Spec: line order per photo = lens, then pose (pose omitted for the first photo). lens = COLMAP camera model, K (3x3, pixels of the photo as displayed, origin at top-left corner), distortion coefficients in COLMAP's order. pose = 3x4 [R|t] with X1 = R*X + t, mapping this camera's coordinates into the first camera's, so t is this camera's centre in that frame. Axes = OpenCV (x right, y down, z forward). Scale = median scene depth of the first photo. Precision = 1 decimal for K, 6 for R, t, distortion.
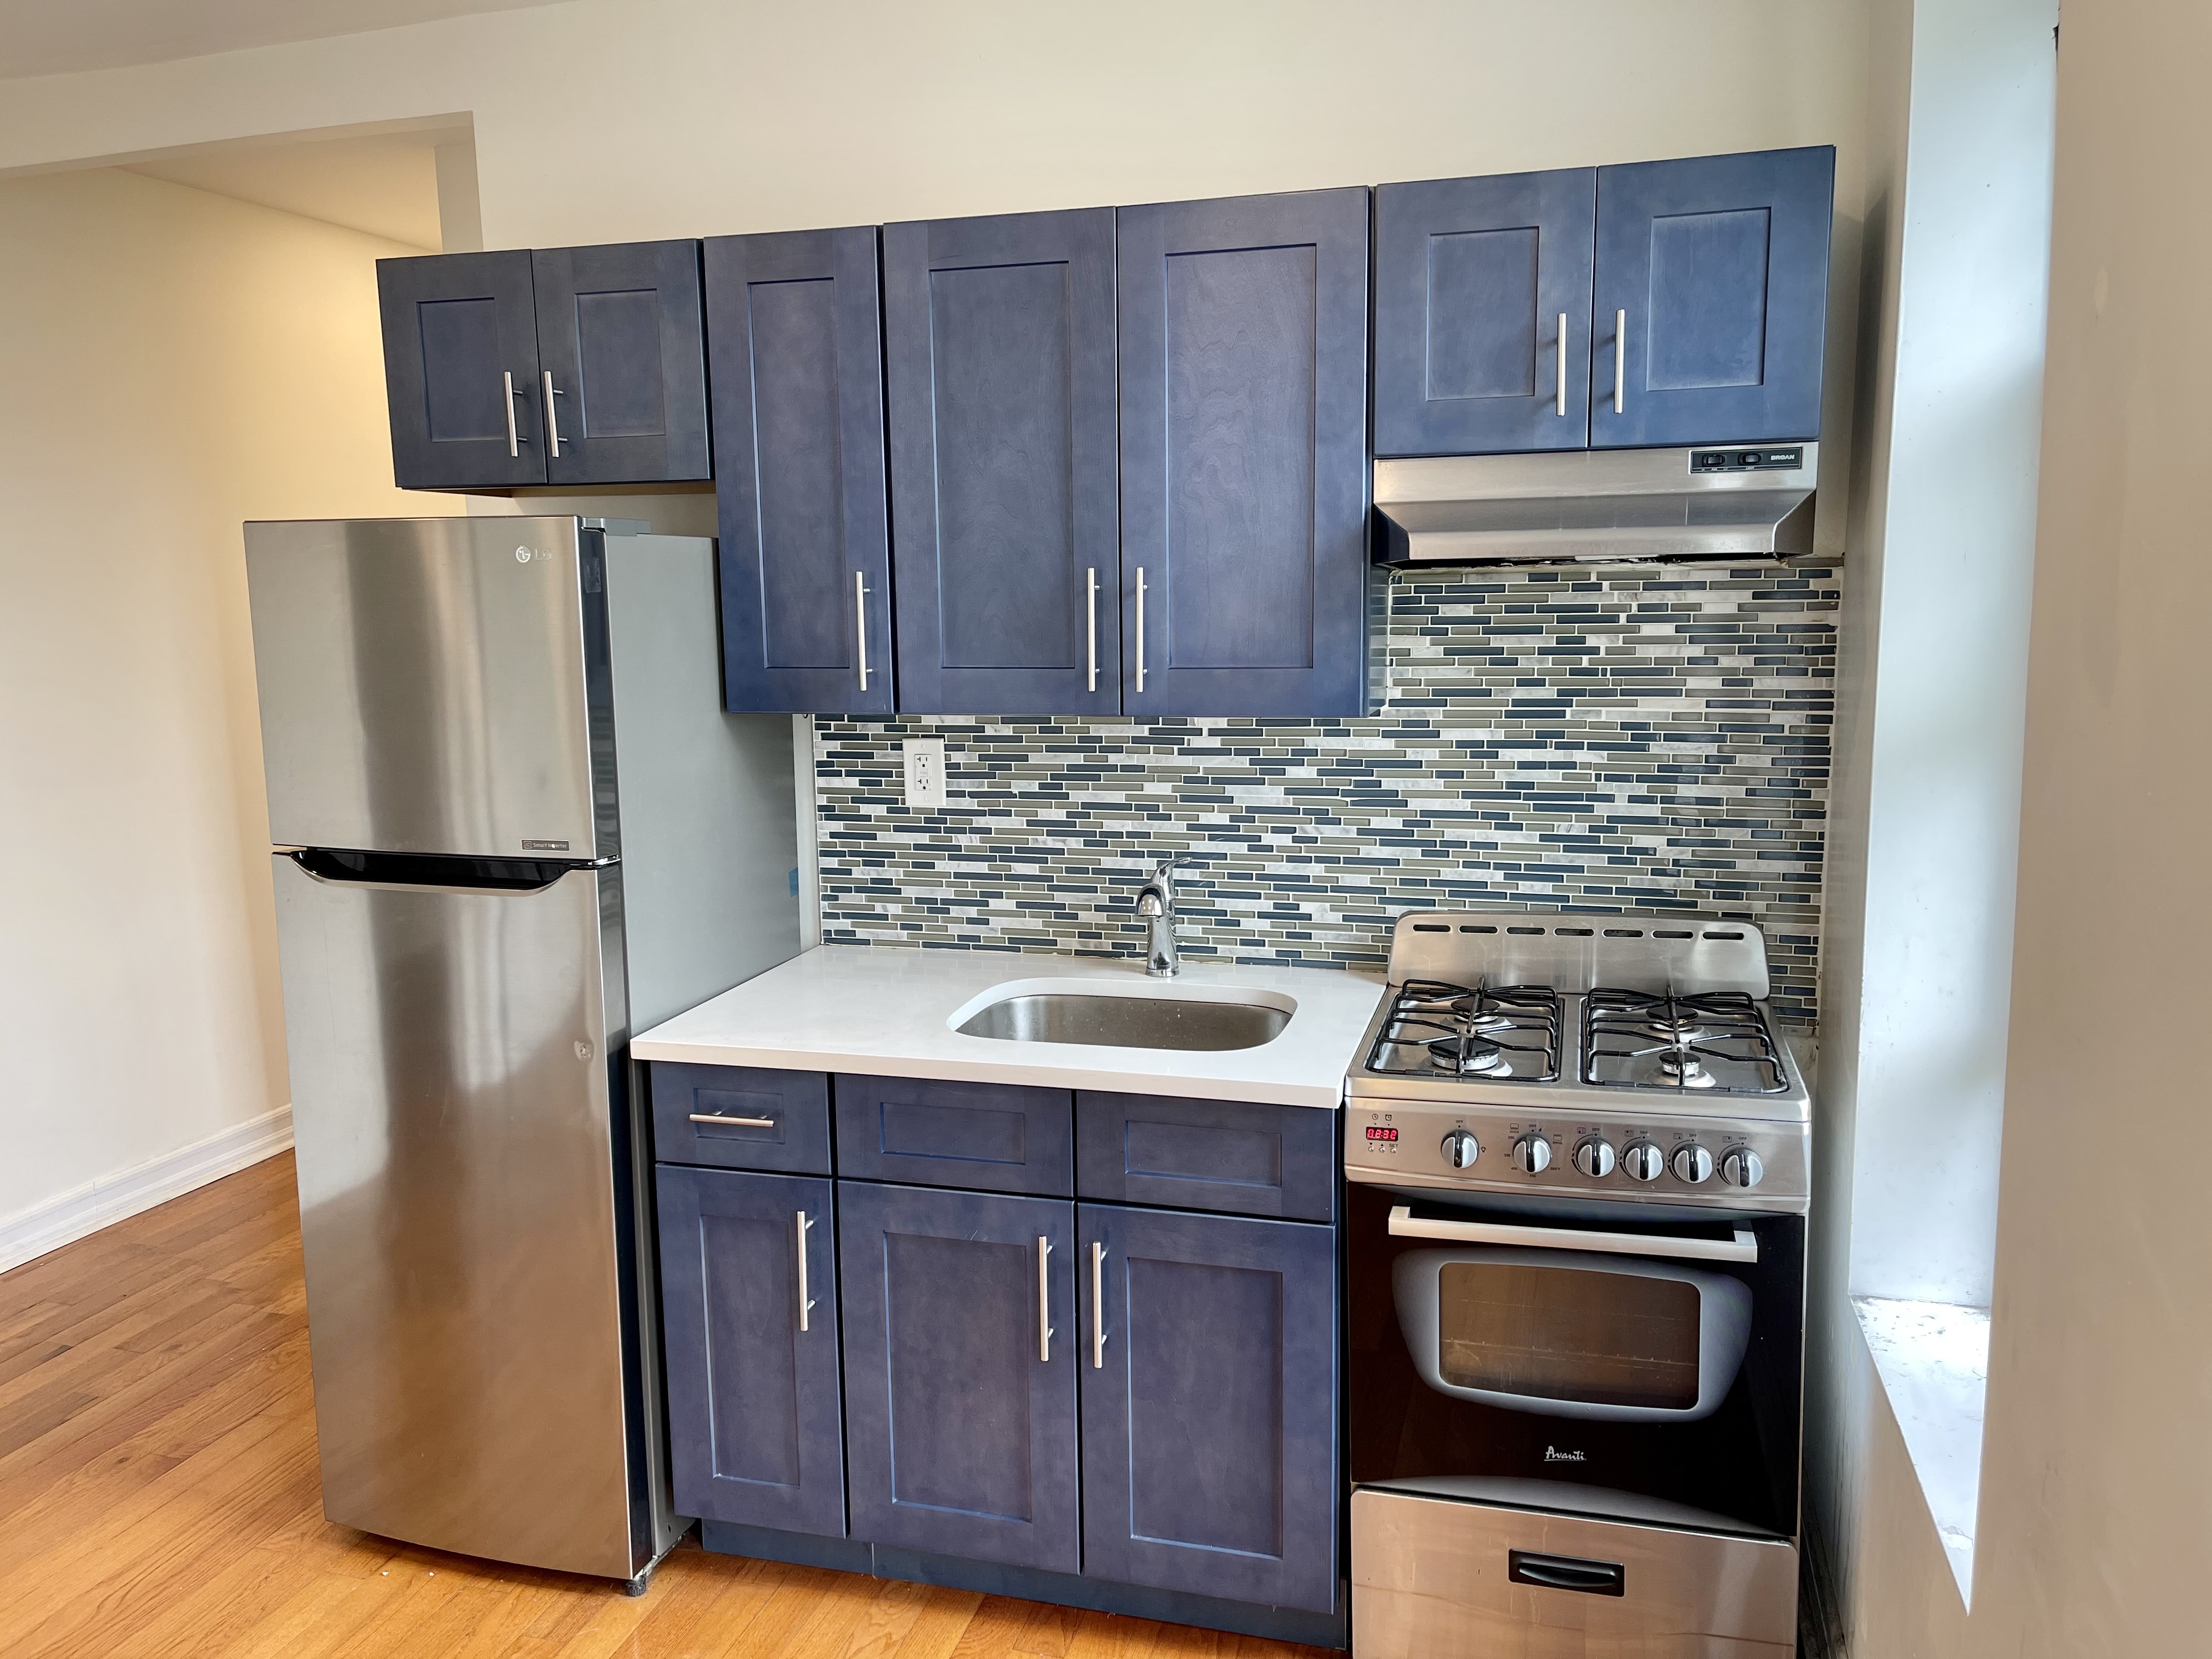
lens RADIAL K [[1669.5, 0, 1106.0], [0, 1669.5, 829.5], [0, 0, 1]] dist [0.072517, -0.105826]
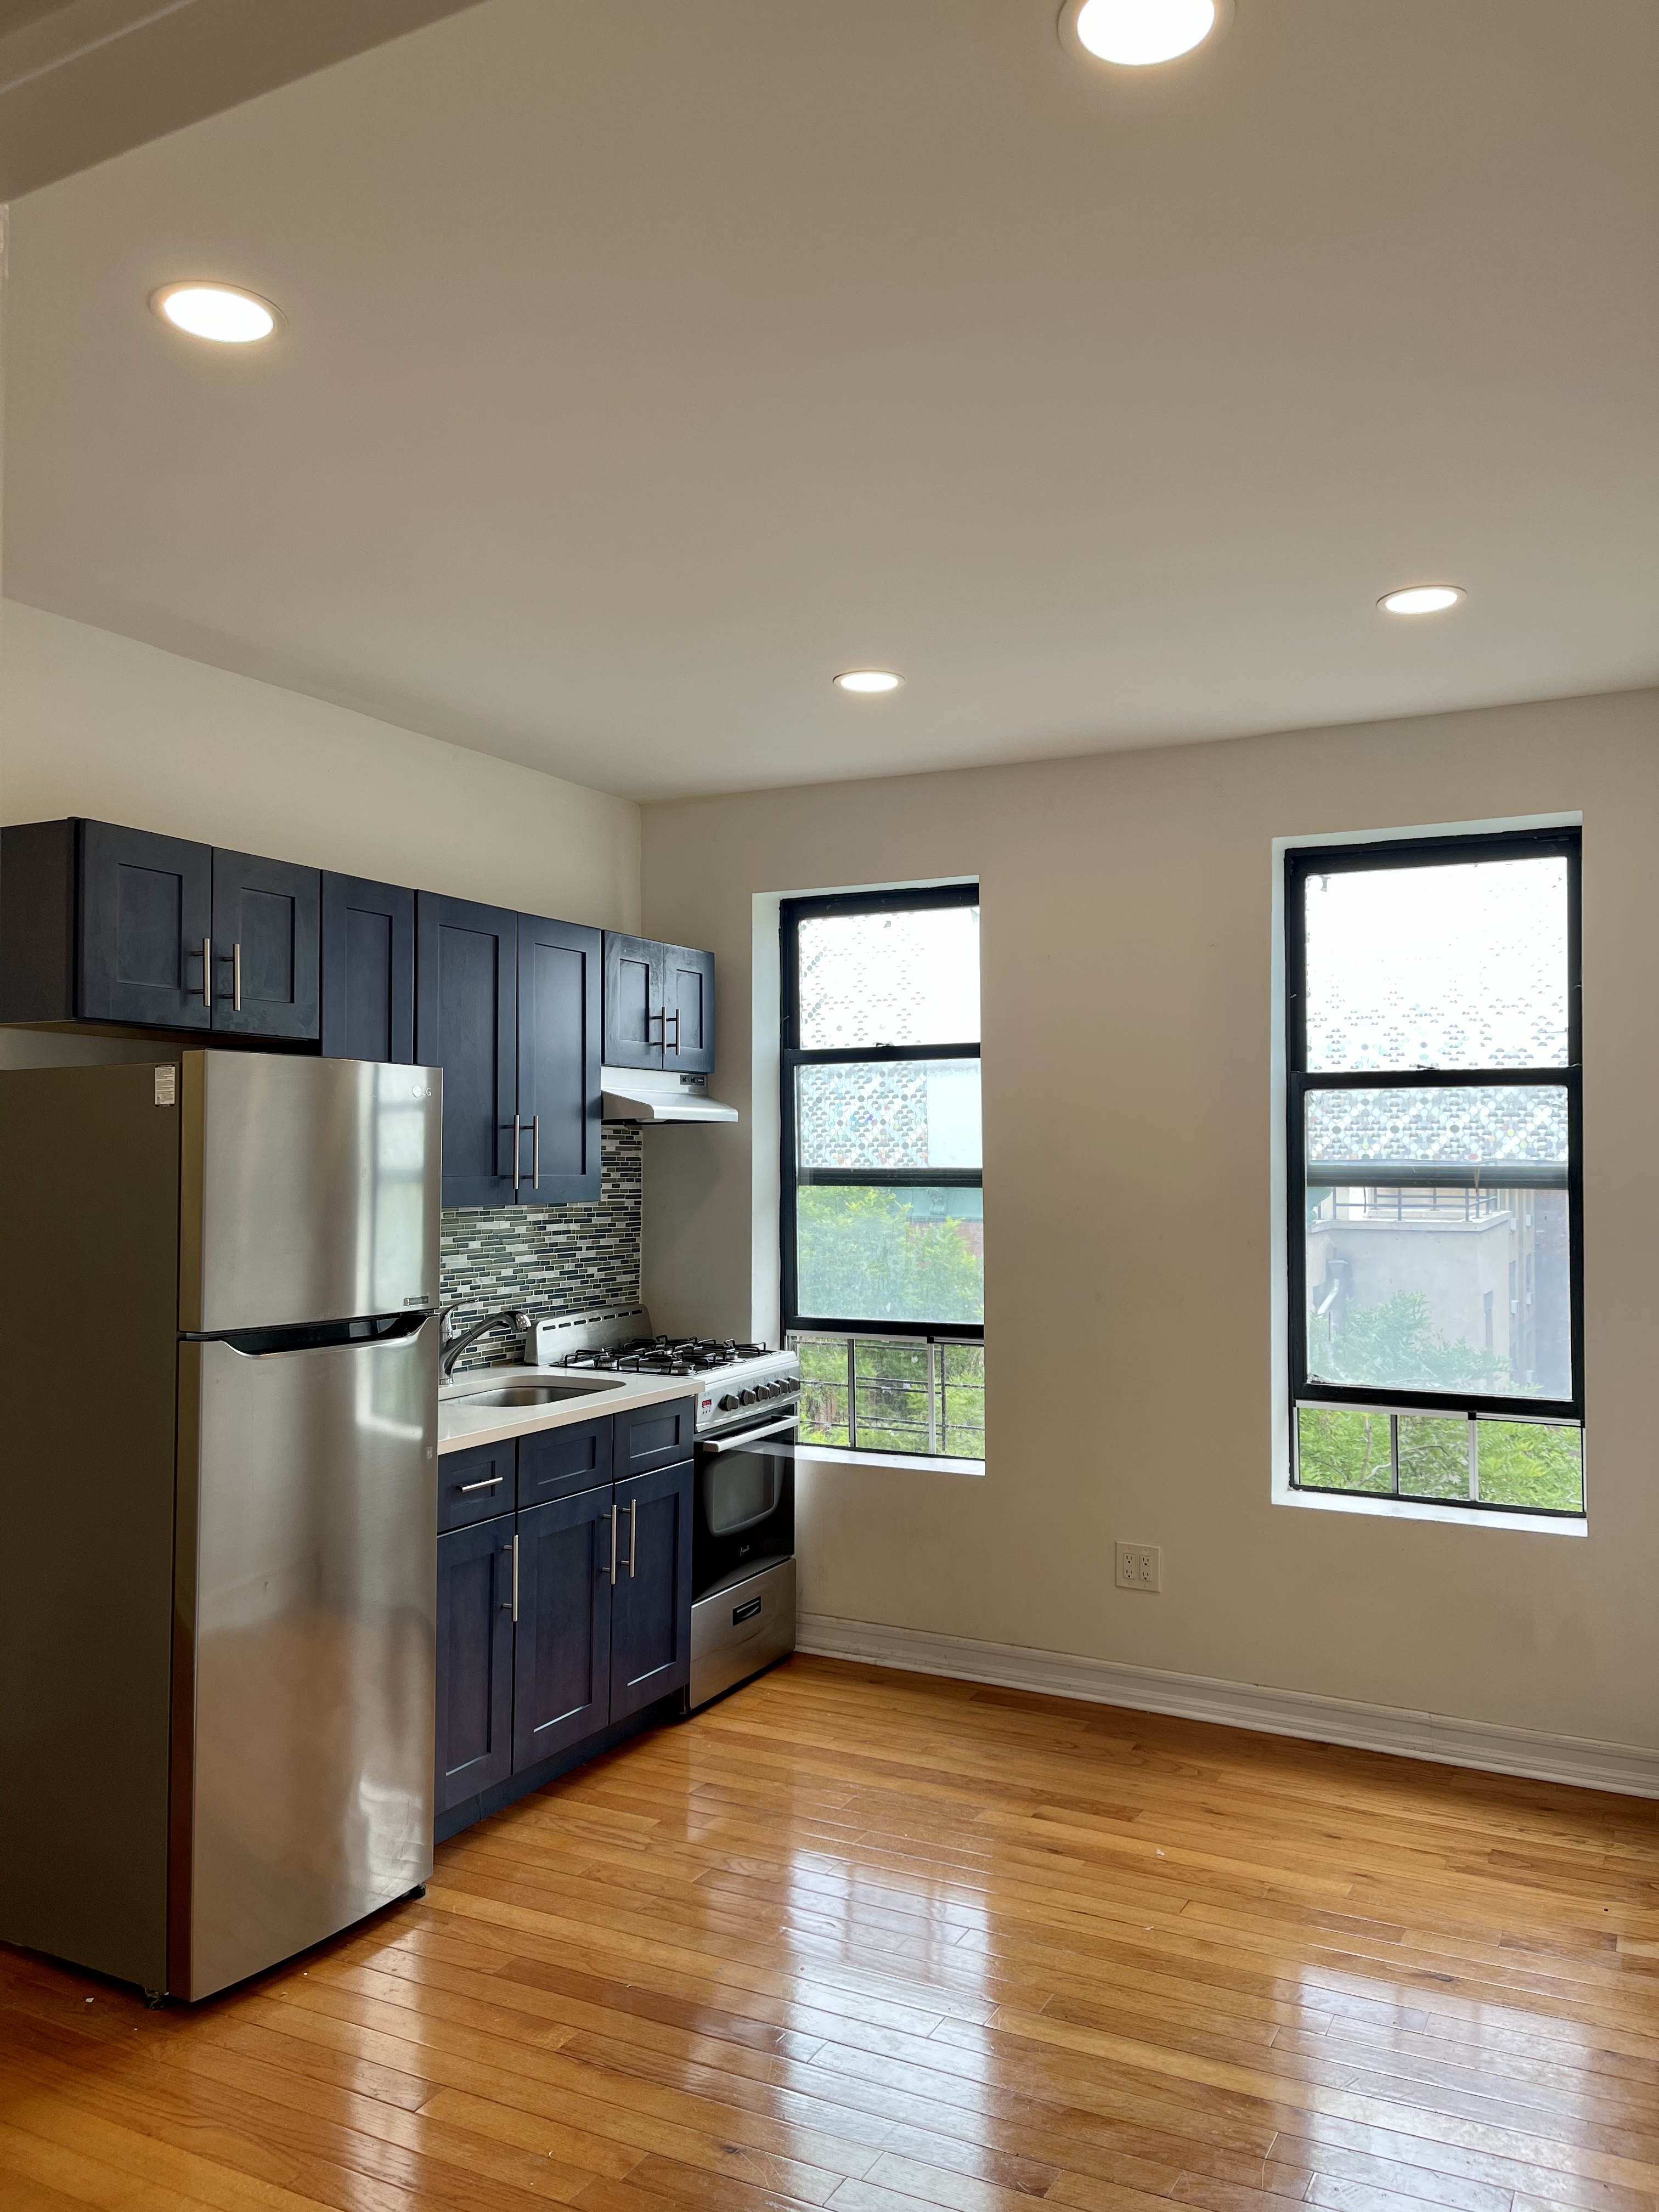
lens RADIAL K [[1669.5, 0, 829.5], [0, 1669.5, 1106.0], [0, 0, 1]] dist [0.072517, -0.105826]
pose [[0.200263, 0.044476, 0.978732, -1.452033], [0.139869, 0.987439, -0.073491, -0.000092], [-0.969707, 0.151611, 0.191526, 0.354244]]
